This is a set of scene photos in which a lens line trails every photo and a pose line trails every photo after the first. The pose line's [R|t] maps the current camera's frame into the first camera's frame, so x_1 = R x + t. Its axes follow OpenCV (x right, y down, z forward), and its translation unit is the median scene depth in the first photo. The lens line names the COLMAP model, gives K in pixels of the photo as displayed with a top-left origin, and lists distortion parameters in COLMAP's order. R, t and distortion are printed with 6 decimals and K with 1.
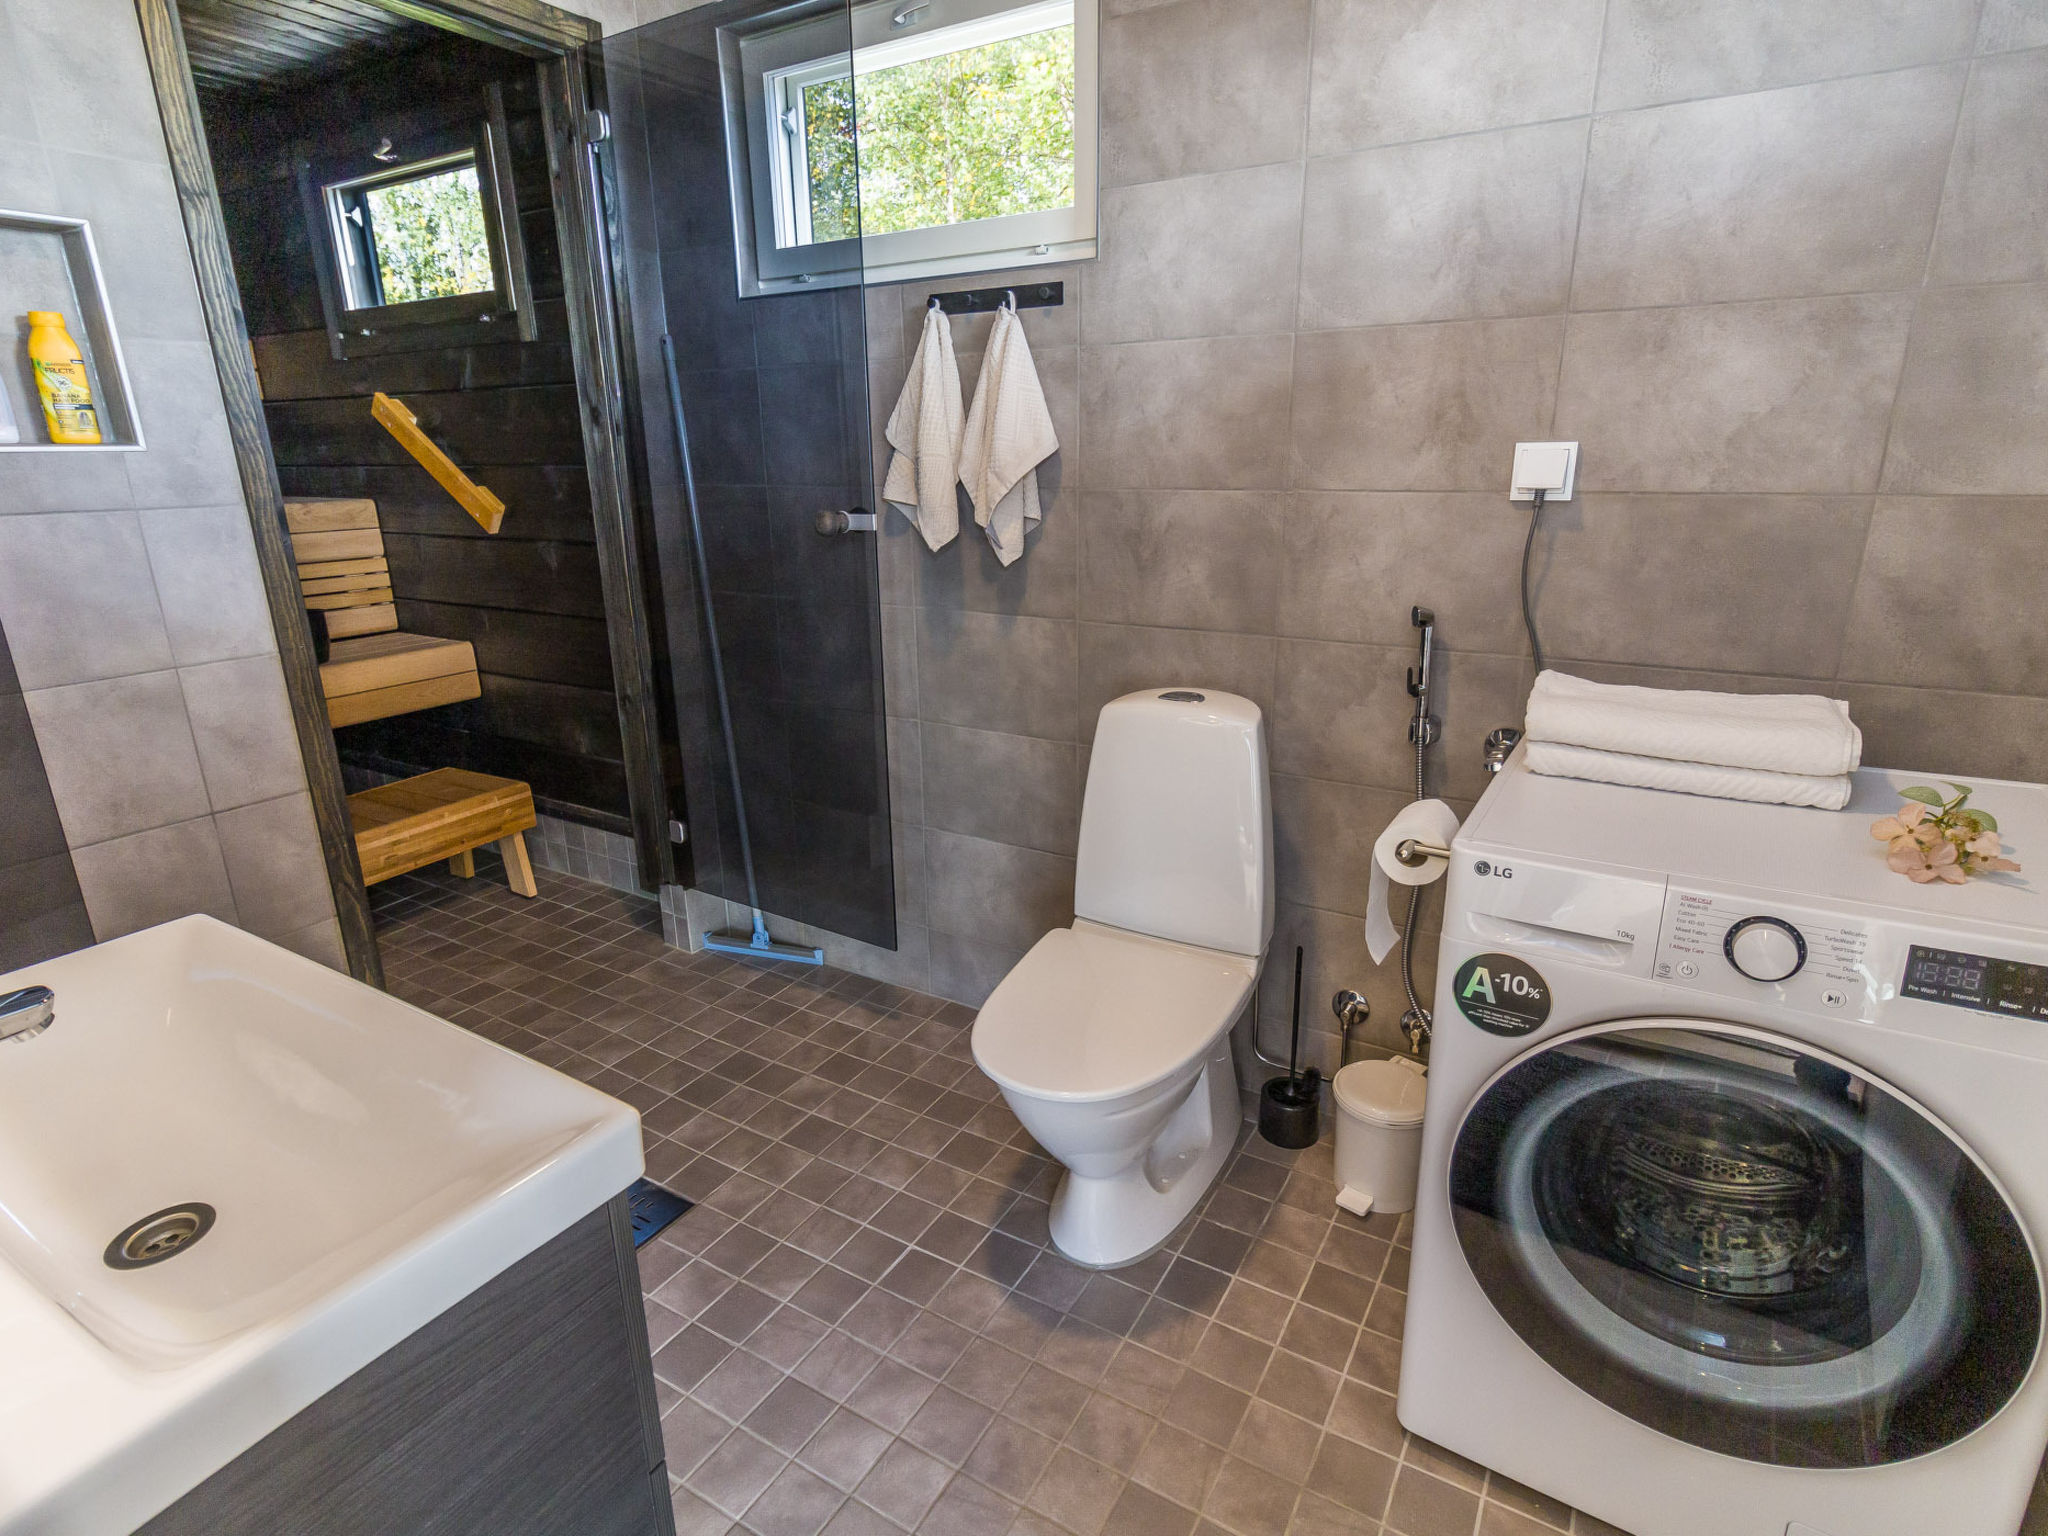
lens RADIAL K [[1059.7, 0, 1025.0], [0, 1059.7, 773.0], [0, 0, 1]] dist [0.001973, -0.000179]
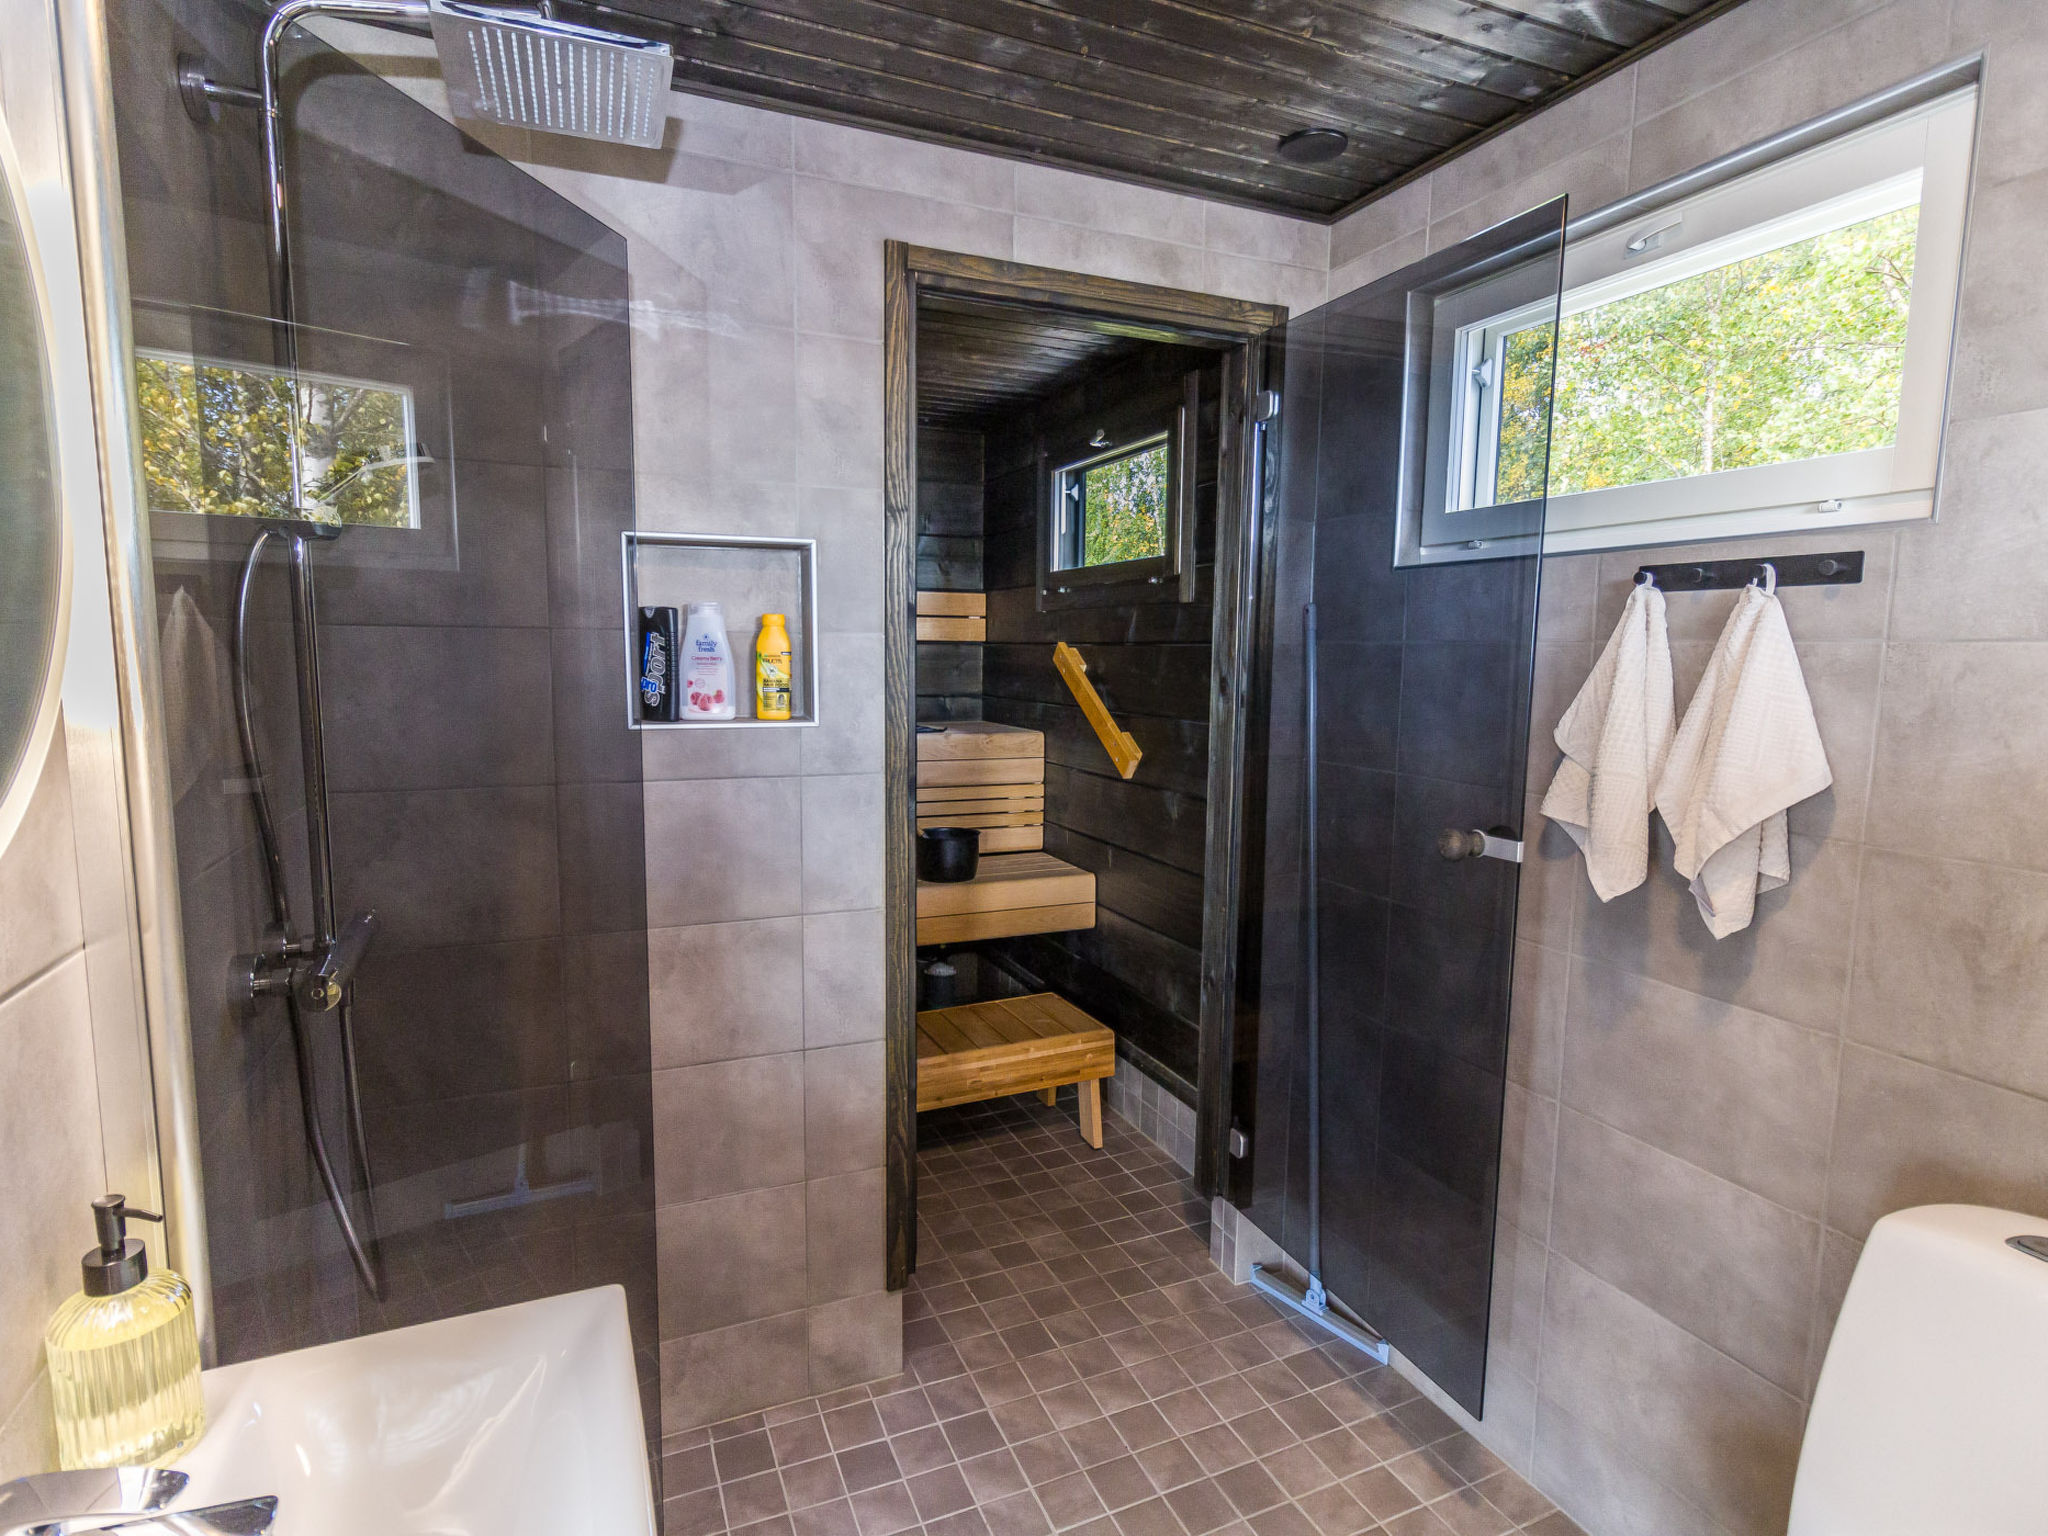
lens RADIAL K [[1059.7, 0, 1022.1], [0, 1059.7, 763.8], [0, 0, 1]] dist [0.001973, -0.000179]
pose [[0.811793, 0.089110, -0.577106, 0.001990], [-0.195315, 0.972802, -0.124533, -0.119896], [0.550313, 0.213812, 0.807118, 0.156051]]
